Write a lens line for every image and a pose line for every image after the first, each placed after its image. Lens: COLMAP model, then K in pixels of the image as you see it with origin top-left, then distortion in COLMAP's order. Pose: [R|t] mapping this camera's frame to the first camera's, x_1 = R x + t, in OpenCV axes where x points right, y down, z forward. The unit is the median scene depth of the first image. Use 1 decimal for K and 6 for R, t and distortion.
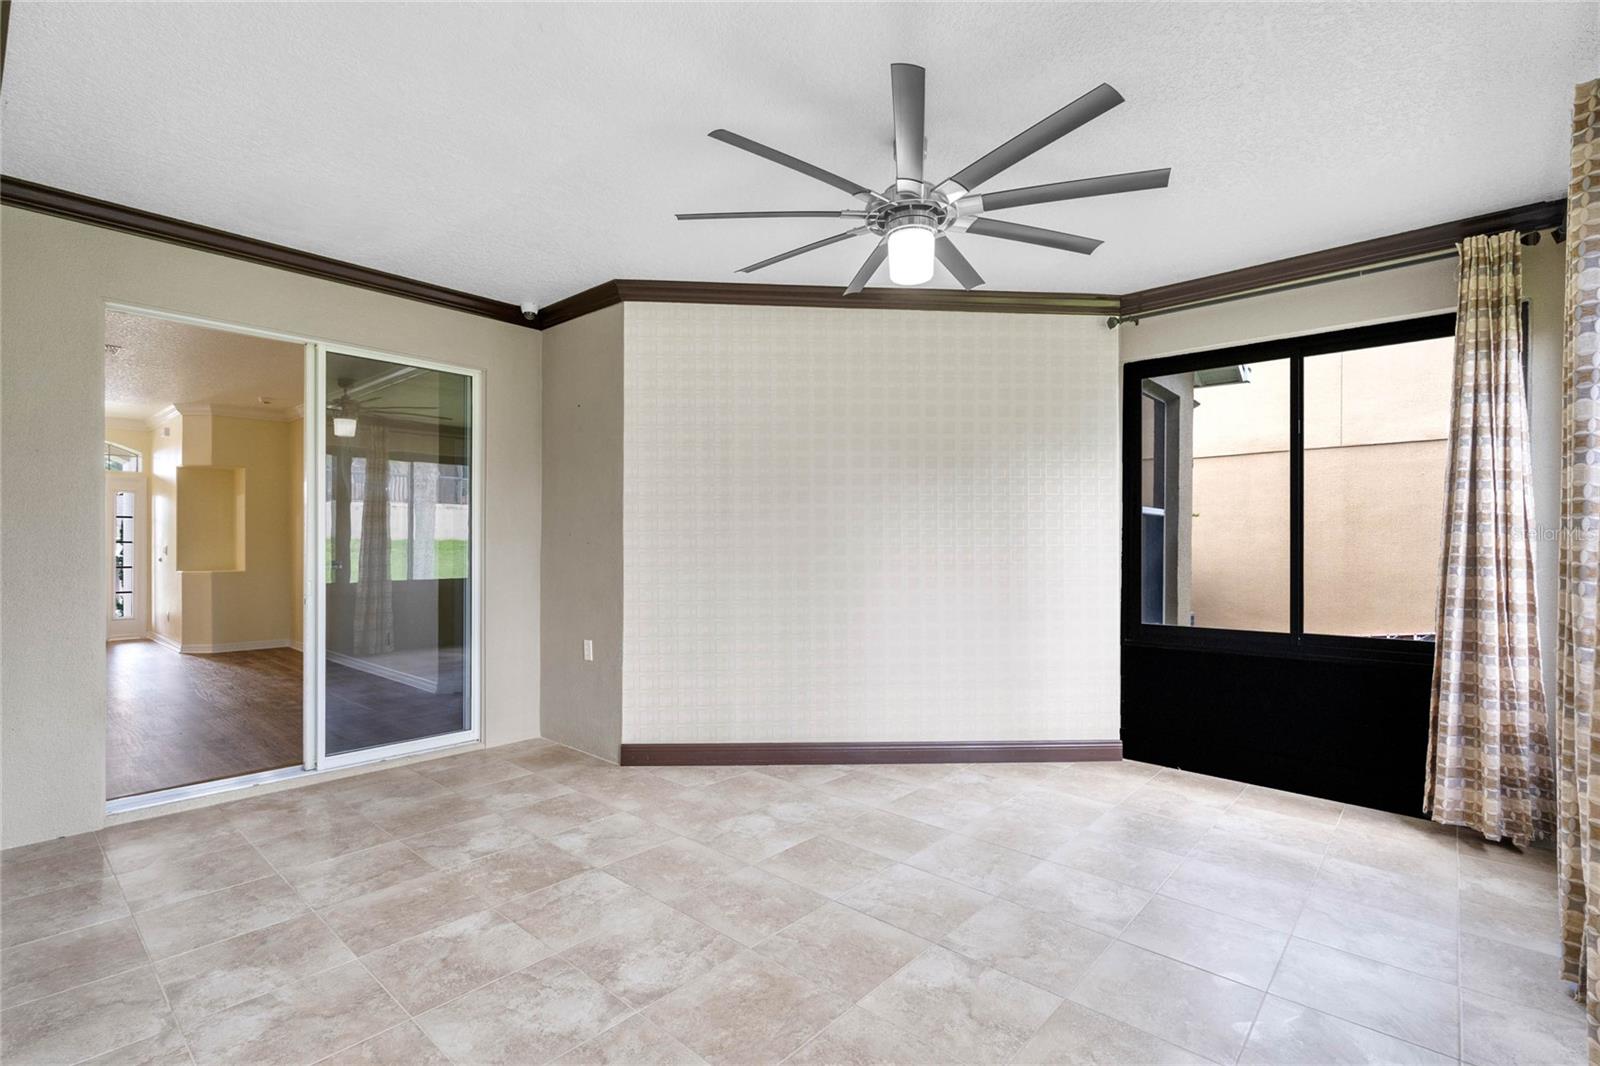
lens RADIAL K [[759.5, 0, 789.5], [0, 759.5, 538.6], [0, 0, 1]] dist [-0.008958, 0.001601]
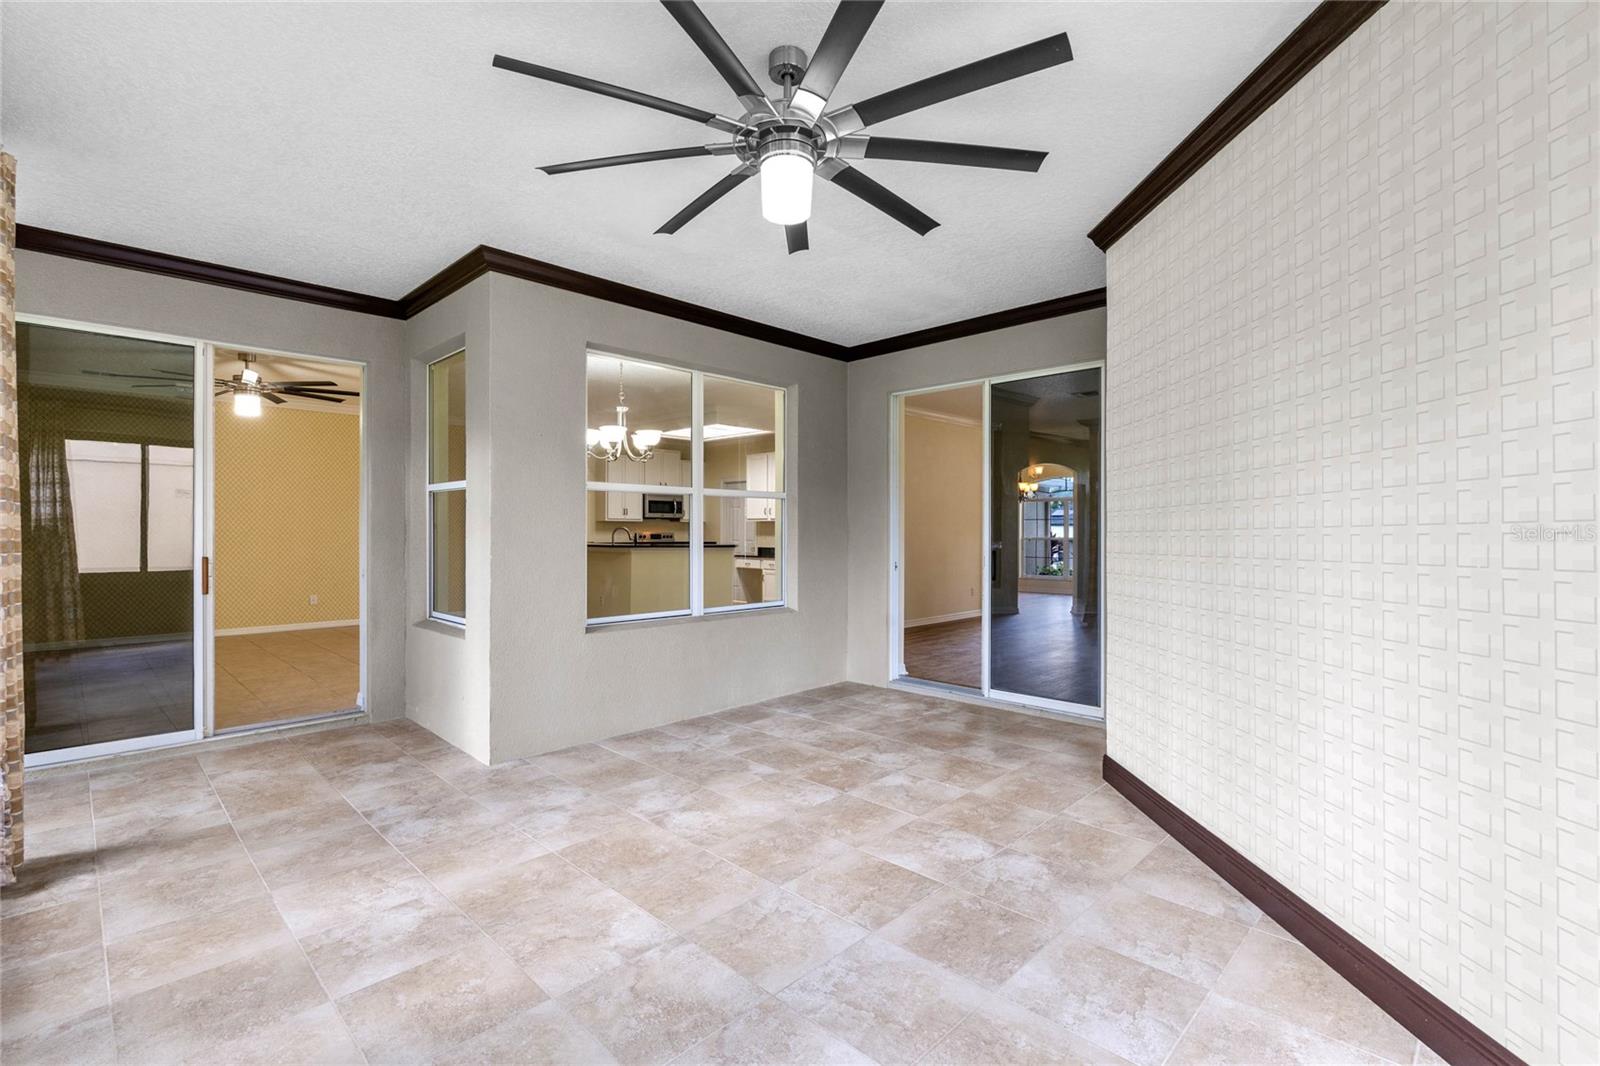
lens RADIAL K [[714.8, 0, 793.5], [0, 714.8, 530.7], [0, 0, 1]] dist [-0.003482, -0.000323]
pose [[-0.057110, -0.003921, -0.998360, 0.891756], [0.006555, 0.999969, -0.004302, 0.016006], [0.998346, -0.006790, -0.057083, 0.970764]]
